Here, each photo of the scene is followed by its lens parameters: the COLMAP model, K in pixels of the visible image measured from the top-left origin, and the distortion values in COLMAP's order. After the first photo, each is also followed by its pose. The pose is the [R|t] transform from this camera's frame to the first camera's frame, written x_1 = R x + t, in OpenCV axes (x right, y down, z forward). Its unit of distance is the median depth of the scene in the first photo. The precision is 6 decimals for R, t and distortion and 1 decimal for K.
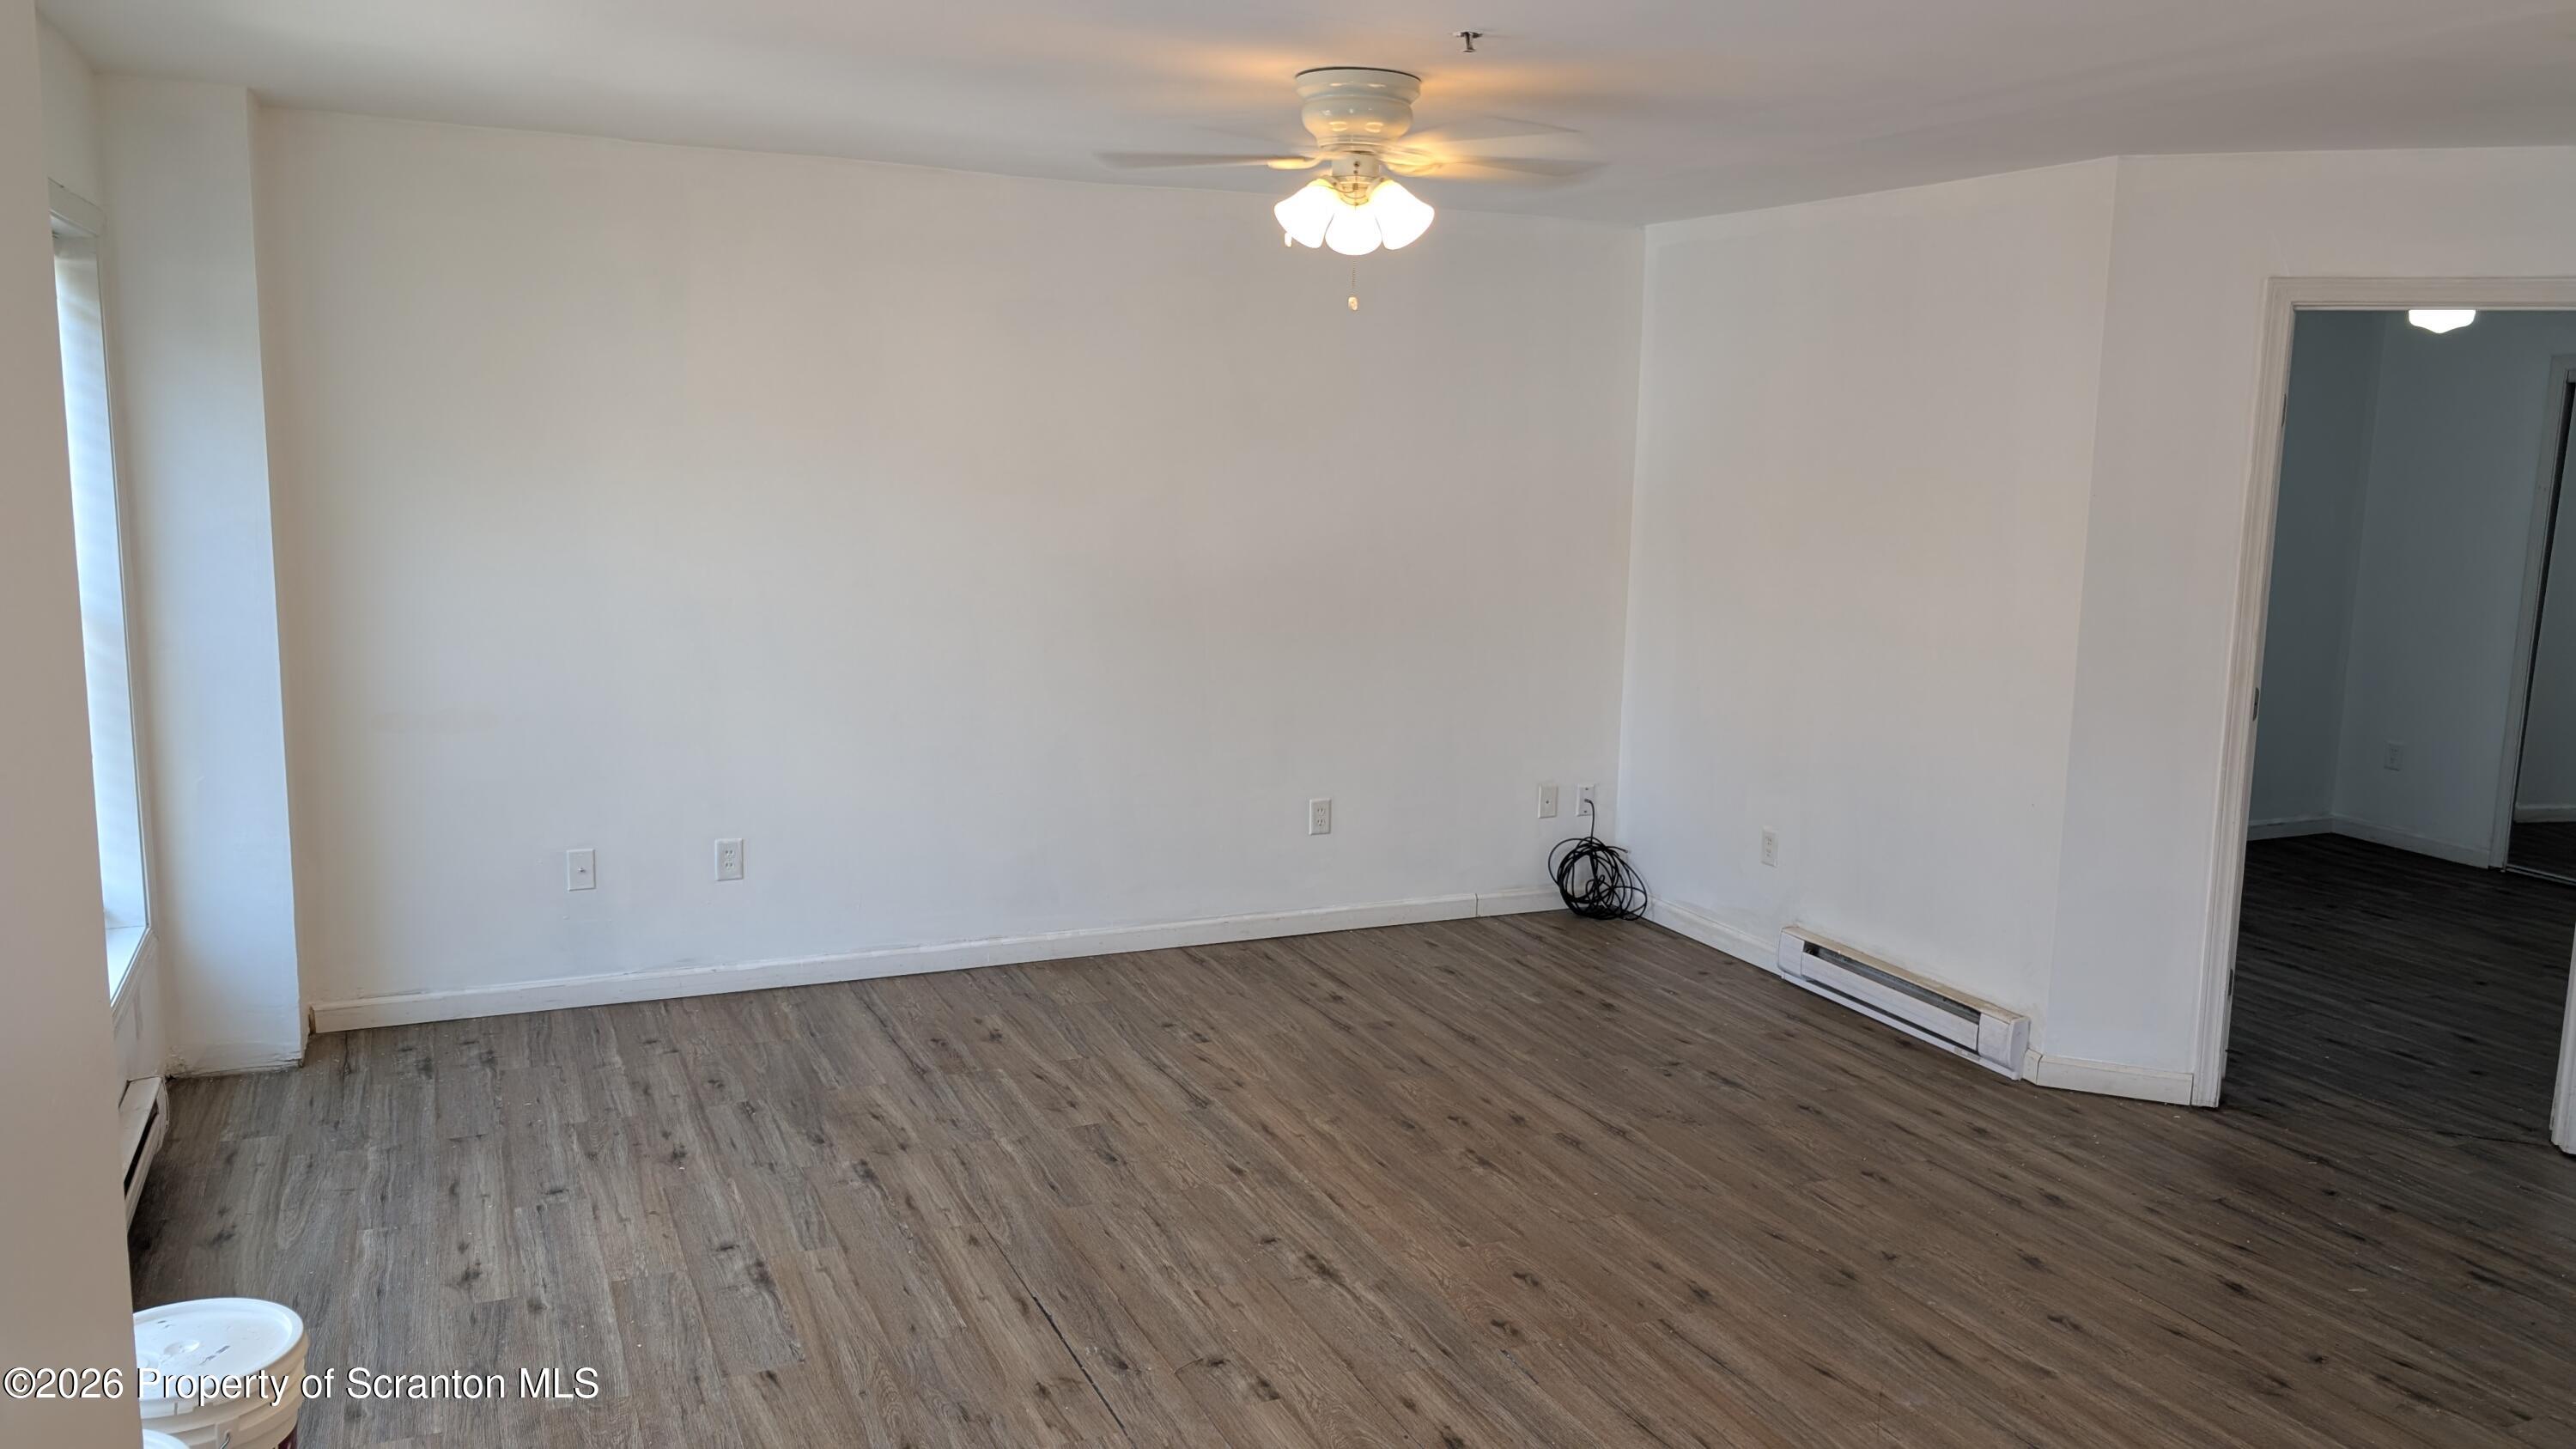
lens RADIAL K [[1879.6, 0, 1290.8], [0, 1879.6, 718.8], [0, 0, 1]] dist [0.003486, 0.000421]
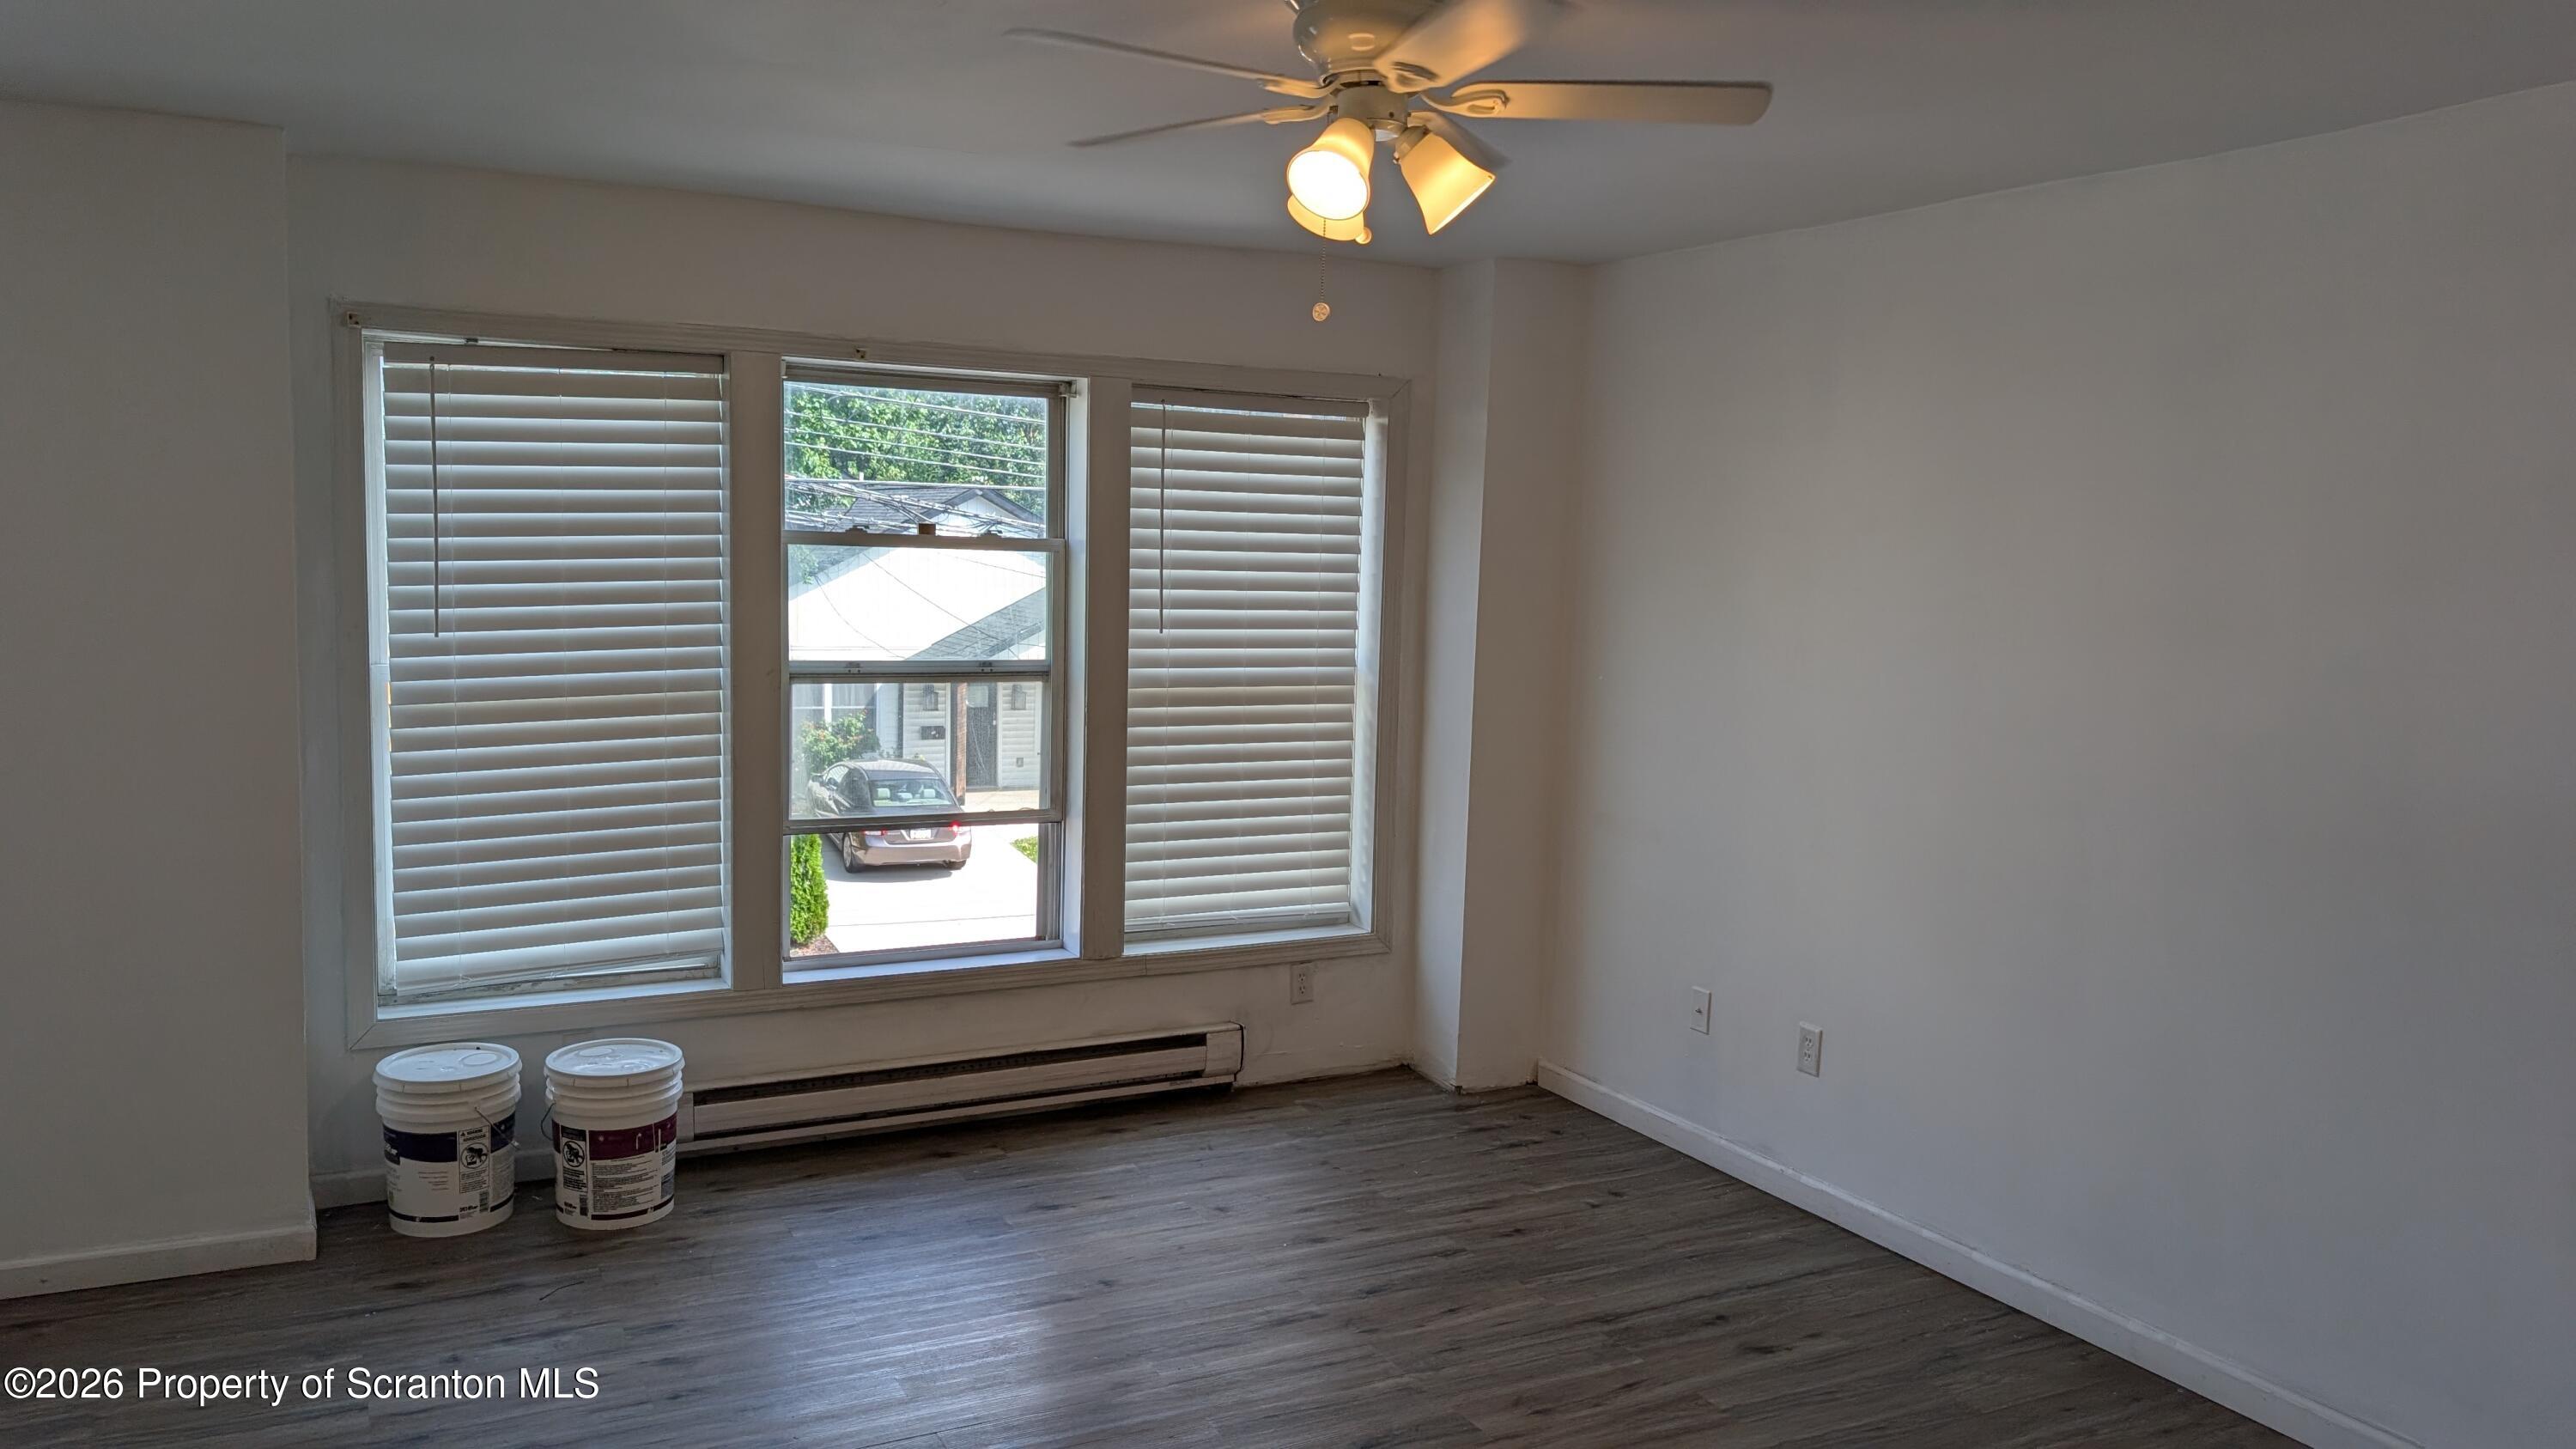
lens RADIAL K [[1879.6, 0, 1289.6], [0, 1879.6, 730.3], [0, 0, 1]] dist [0.003486, 0.000421]
pose [[0.056989, 0.082438, -0.994965, 0.552805], [-0.182248, 0.980699, 0.070817, -0.088853], [0.981600, 0.177294, 0.070913, 0.730689]]
